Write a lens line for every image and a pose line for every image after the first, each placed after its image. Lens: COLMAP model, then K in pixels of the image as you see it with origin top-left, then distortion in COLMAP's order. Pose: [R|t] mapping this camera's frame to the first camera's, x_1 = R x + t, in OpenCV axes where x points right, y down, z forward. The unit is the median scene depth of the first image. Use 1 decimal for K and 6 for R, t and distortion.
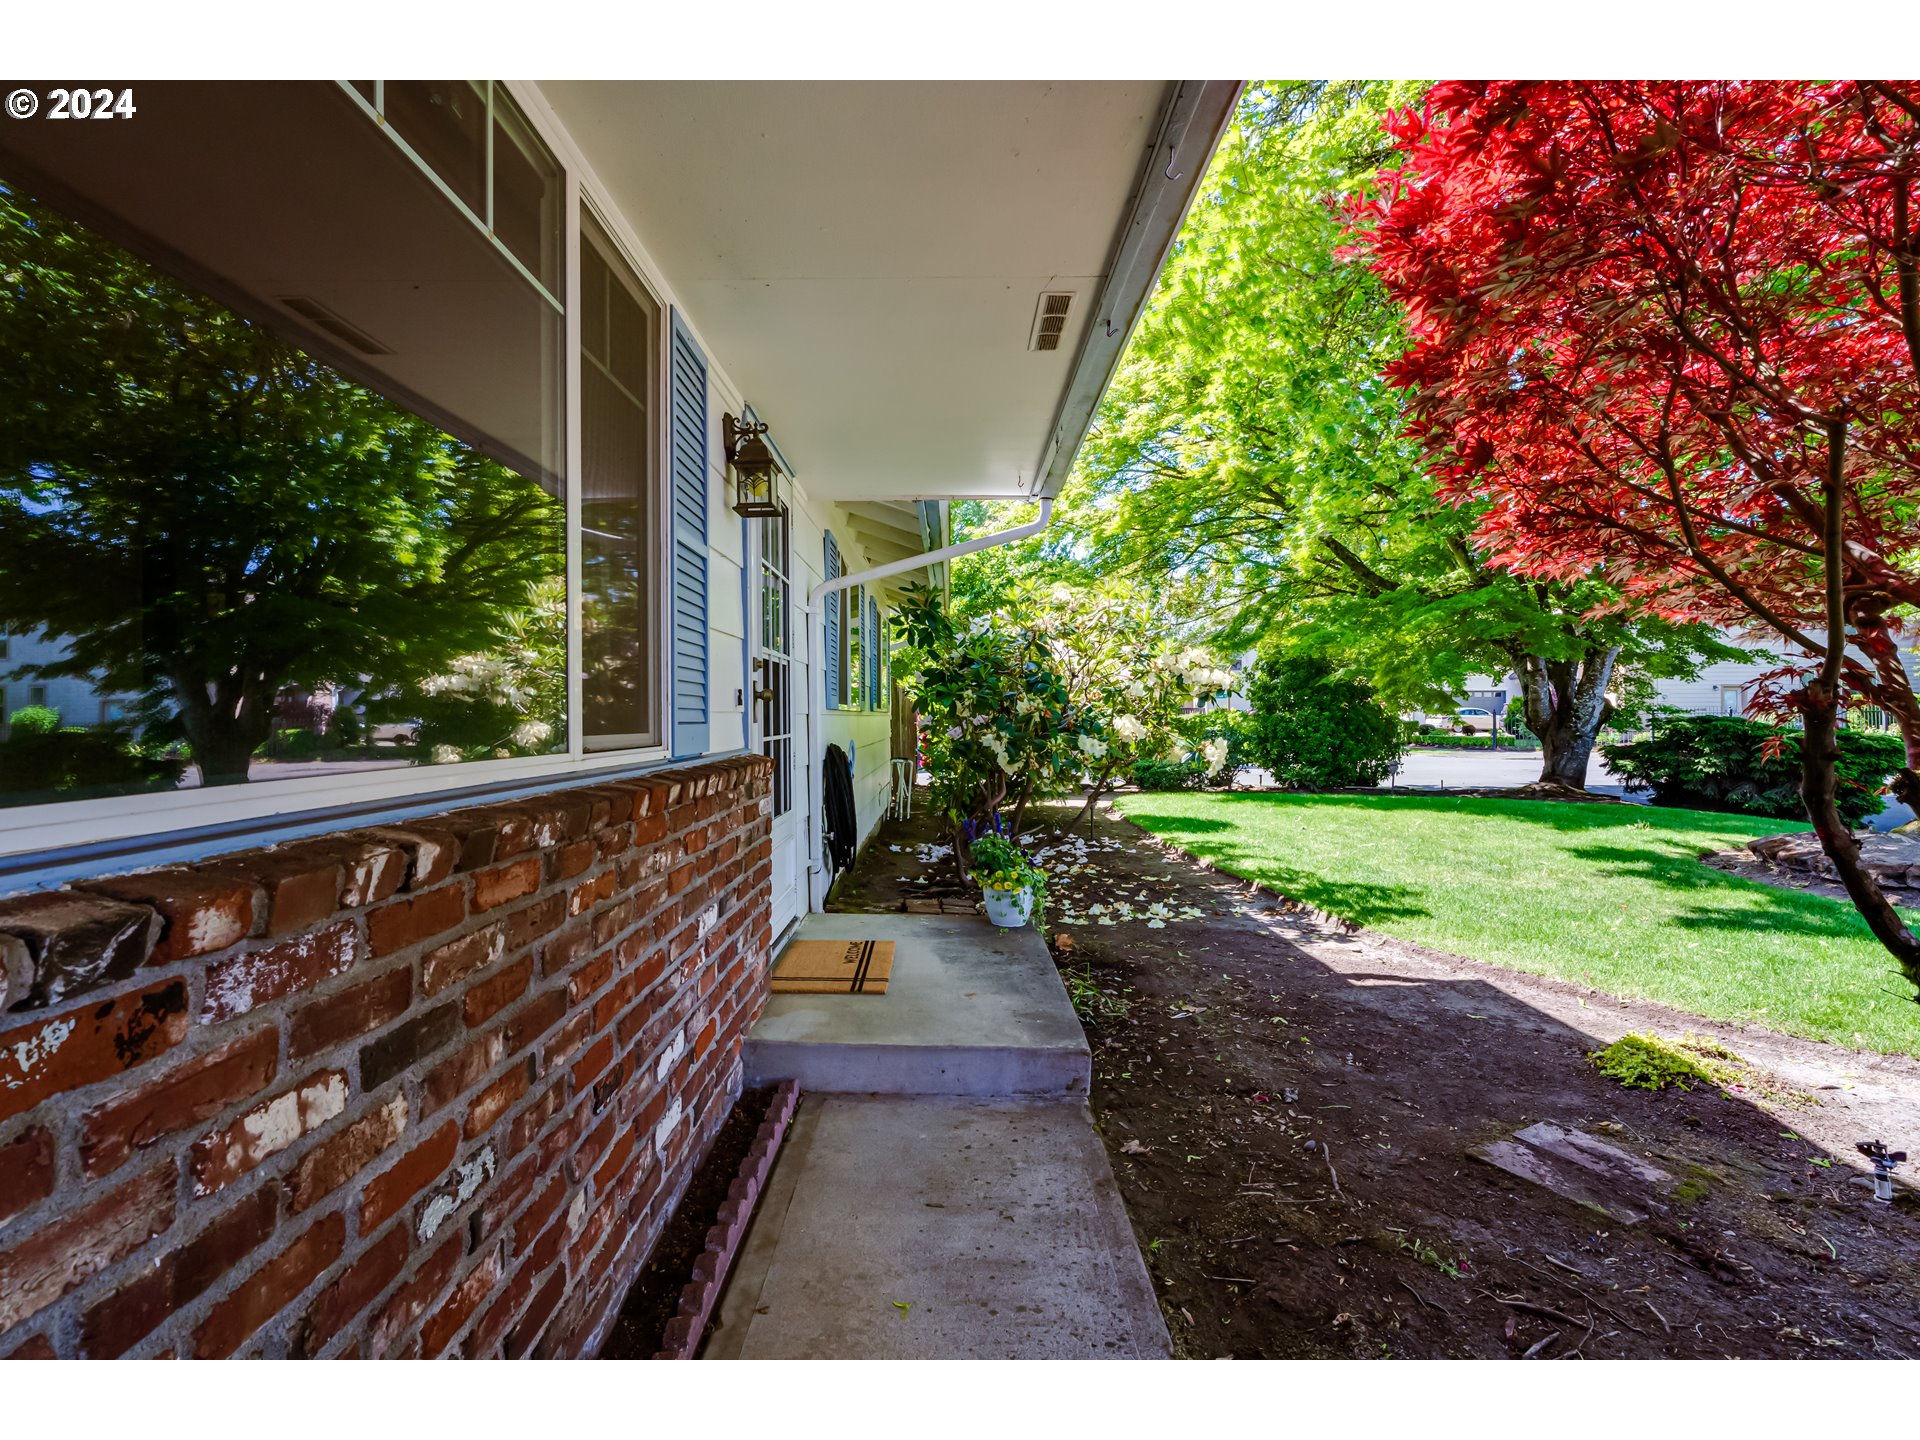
lens RADIAL K [[868.1, 0, 958.6], [0, 868.1, 714.6], [0, 0, 1]] dist [-0.000851, 0.000422]
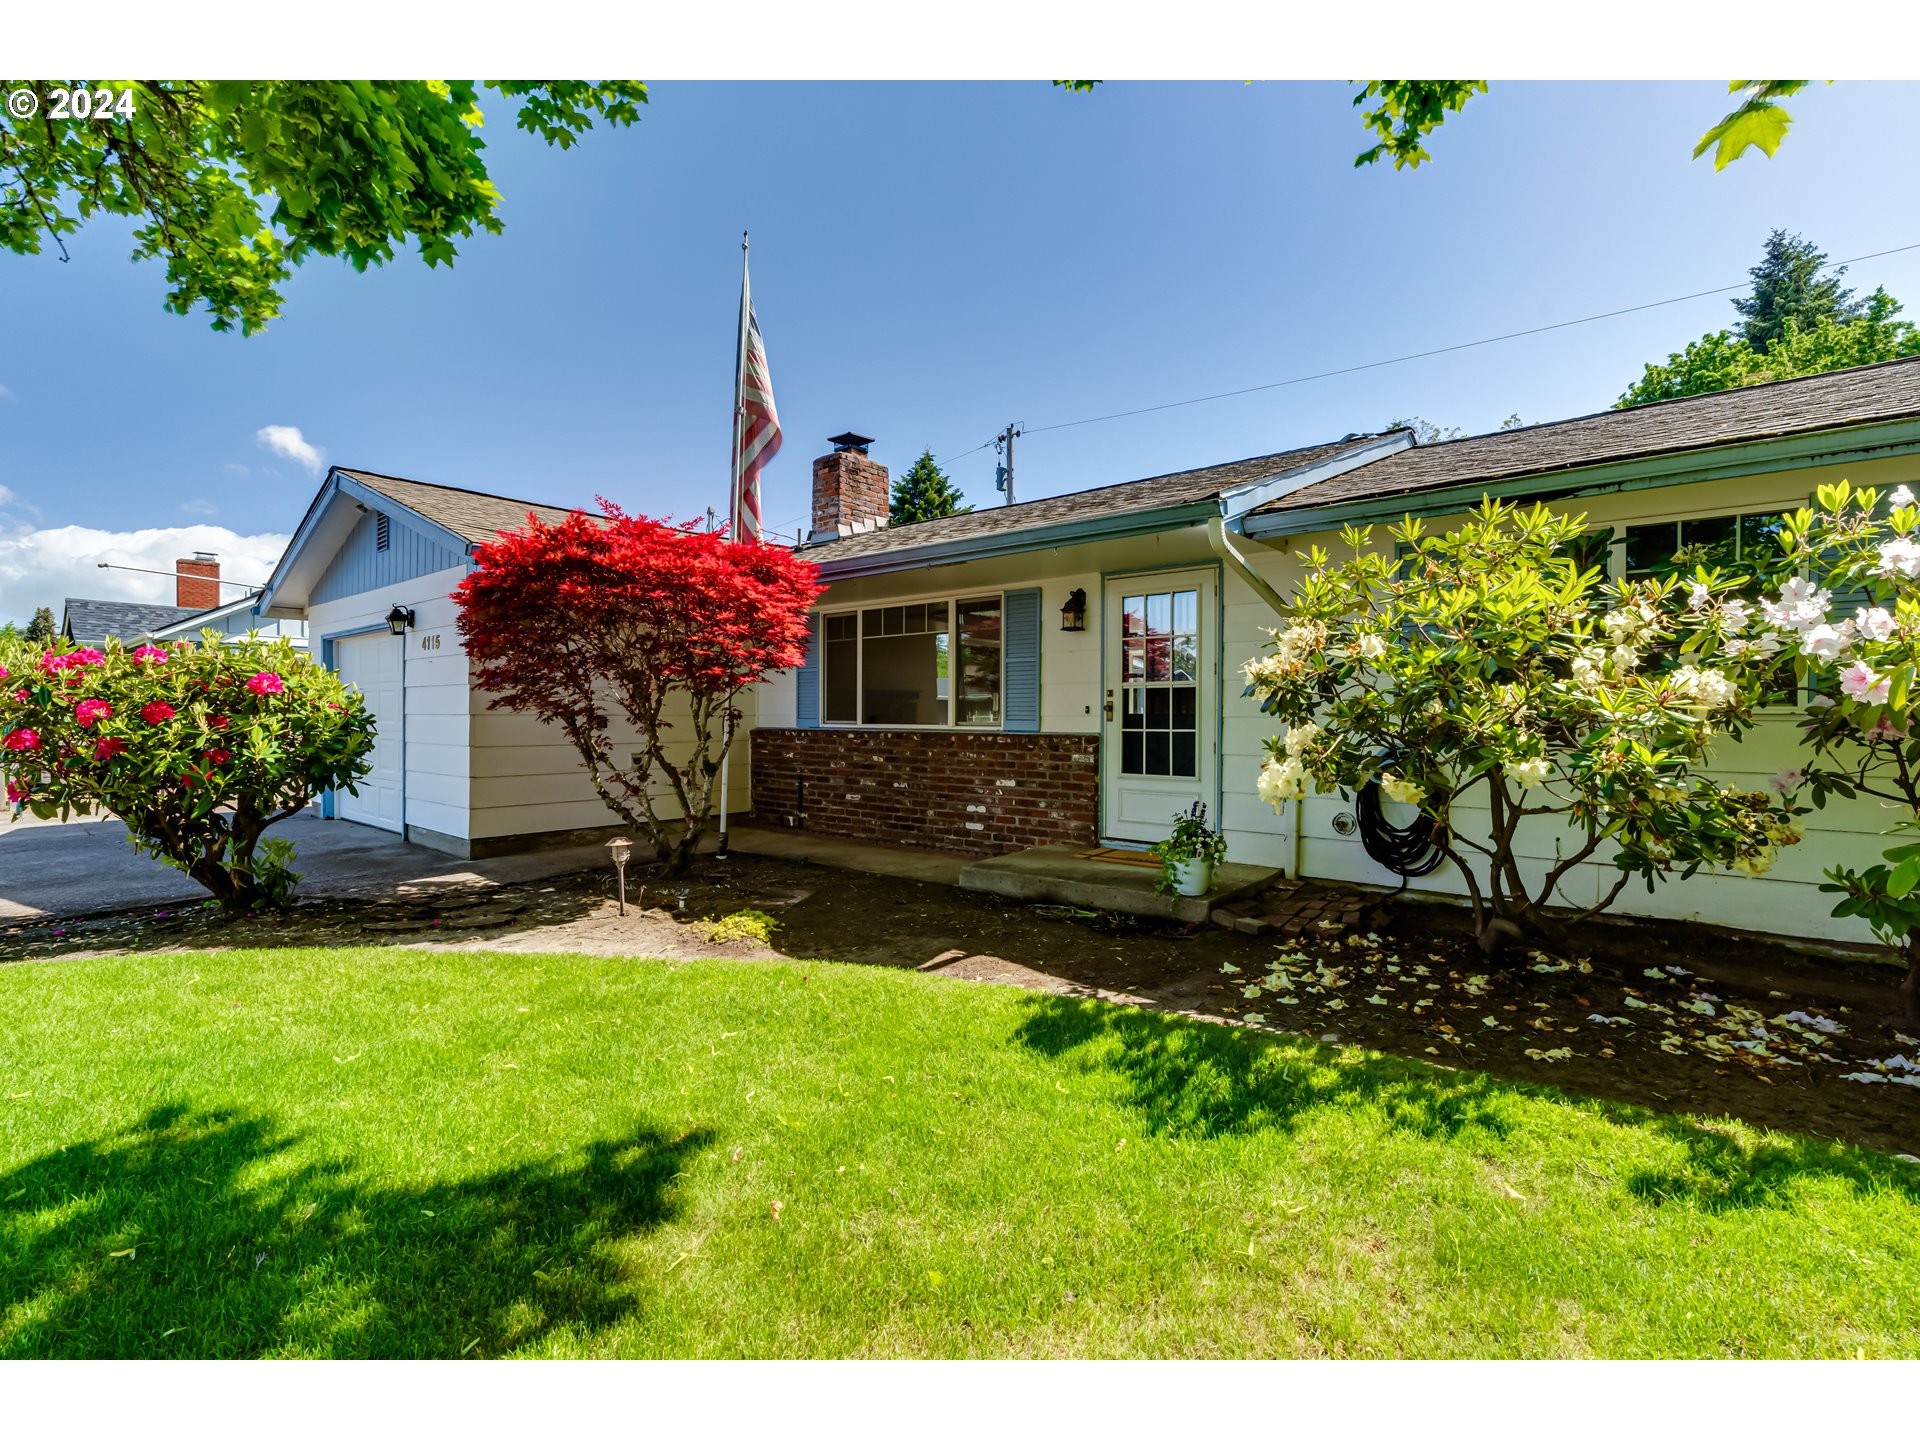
lens RADIAL K [[868.1, 0, 958.6], [0, 868.1, 714.6], [0, 0, 1]] dist [-0.000851, 0.000422]
pose [[-0.641414, -0.001351, -0.767194, 2.395654], [0.001635, 0.999994, -0.003127, 0.000967], [0.767193, -0.003260, -0.641408, 3.115628]]
